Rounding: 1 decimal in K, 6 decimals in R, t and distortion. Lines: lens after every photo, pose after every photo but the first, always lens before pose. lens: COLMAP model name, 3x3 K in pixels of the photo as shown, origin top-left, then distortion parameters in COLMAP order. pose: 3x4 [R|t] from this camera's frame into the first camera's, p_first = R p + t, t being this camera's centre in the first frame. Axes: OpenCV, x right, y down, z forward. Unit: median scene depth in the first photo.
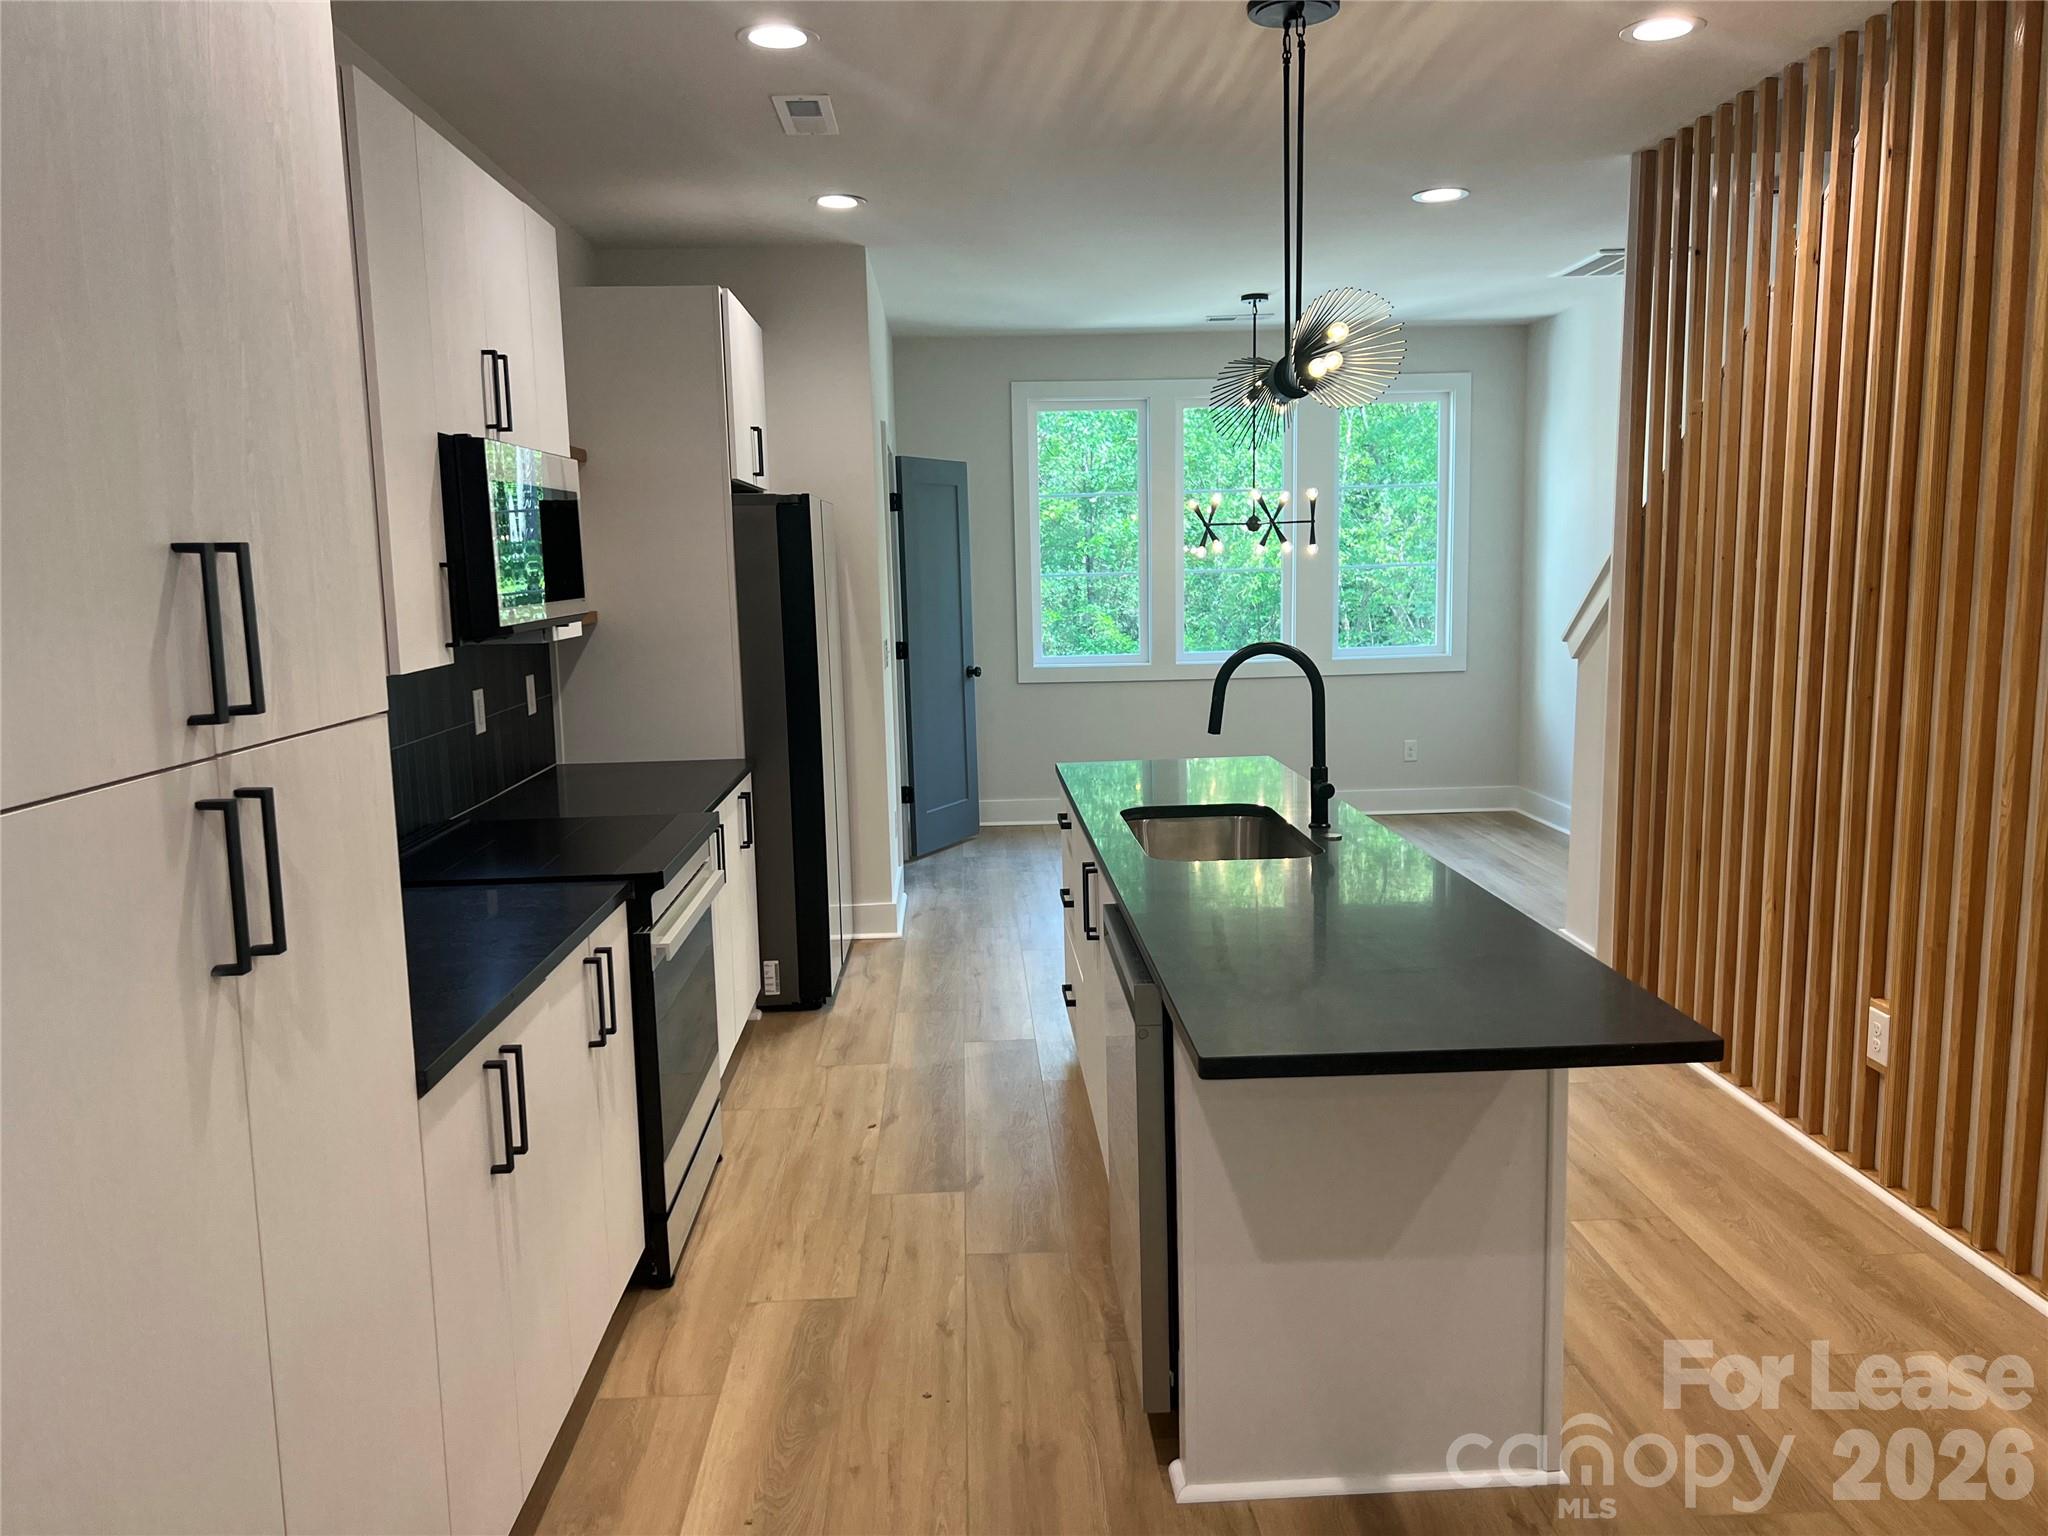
lens RADIAL K [[1529.4, 0, 1024.0], [0, 1529.4, 768.0], [0, 0, 1]] dist [0.046875, 0.002631]
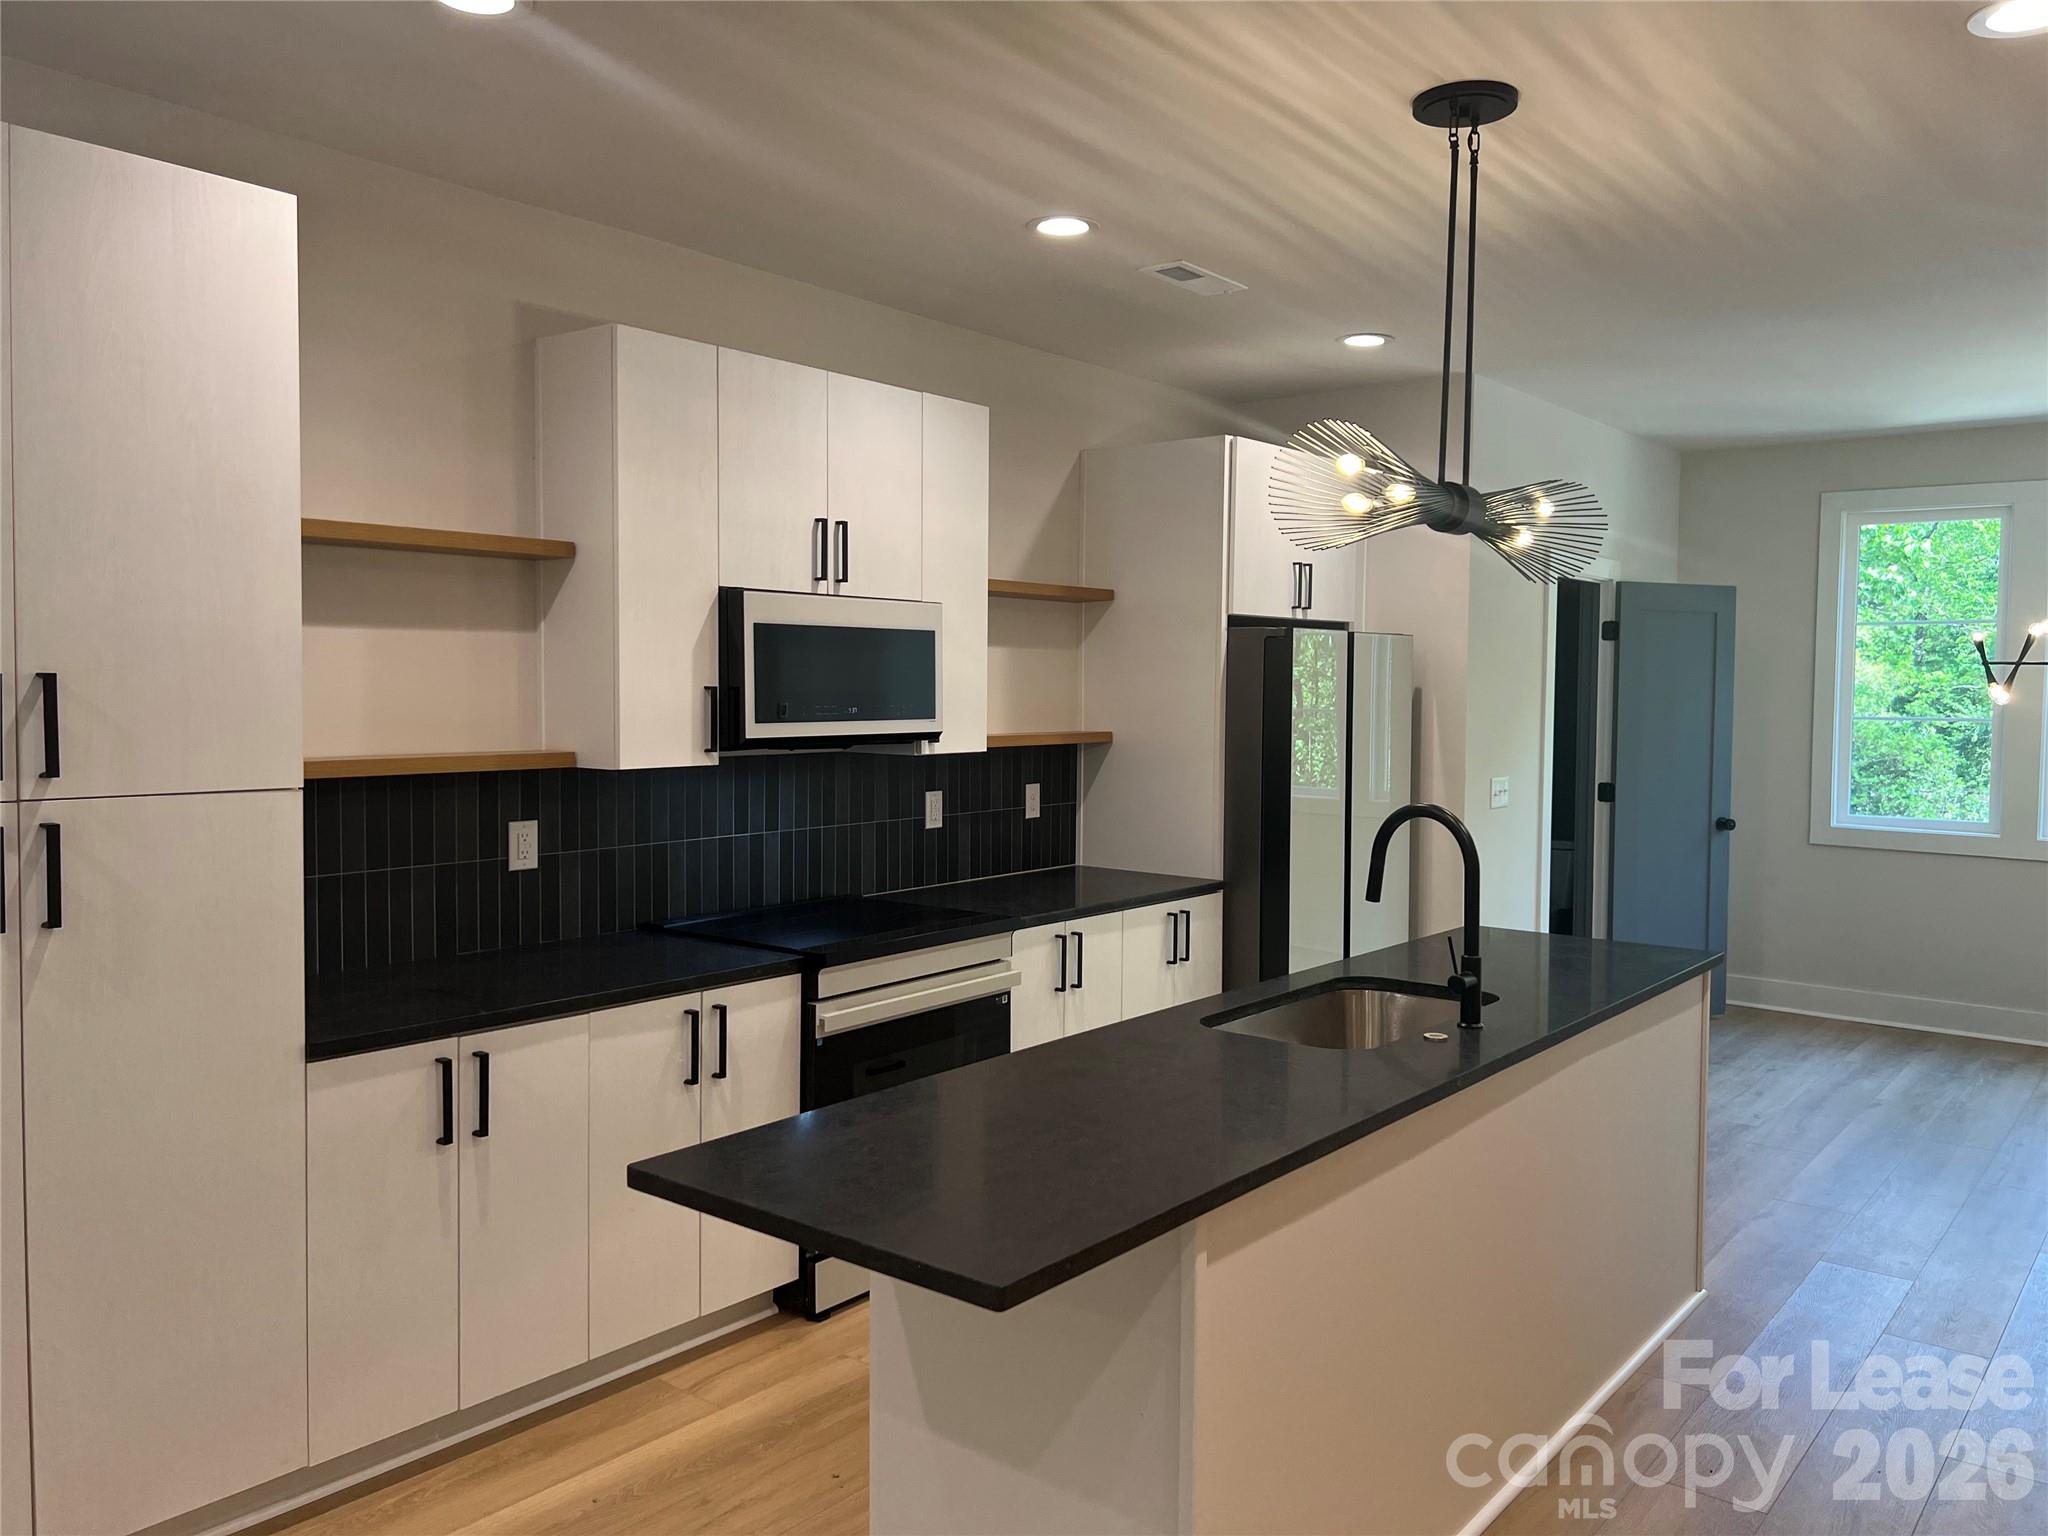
lens RADIAL K [[1529.4, 0, 1024.0], [0, 1529.4, 768.0], [0, 0, 1]] dist [0.046875, 0.002631]
pose [[0.751820, 0.066049, -0.656052, 0.563744], [-0.115671, 0.992752, -0.032609, -0.047100], [0.649143, 0.100402, 0.754011, 0.183751]]
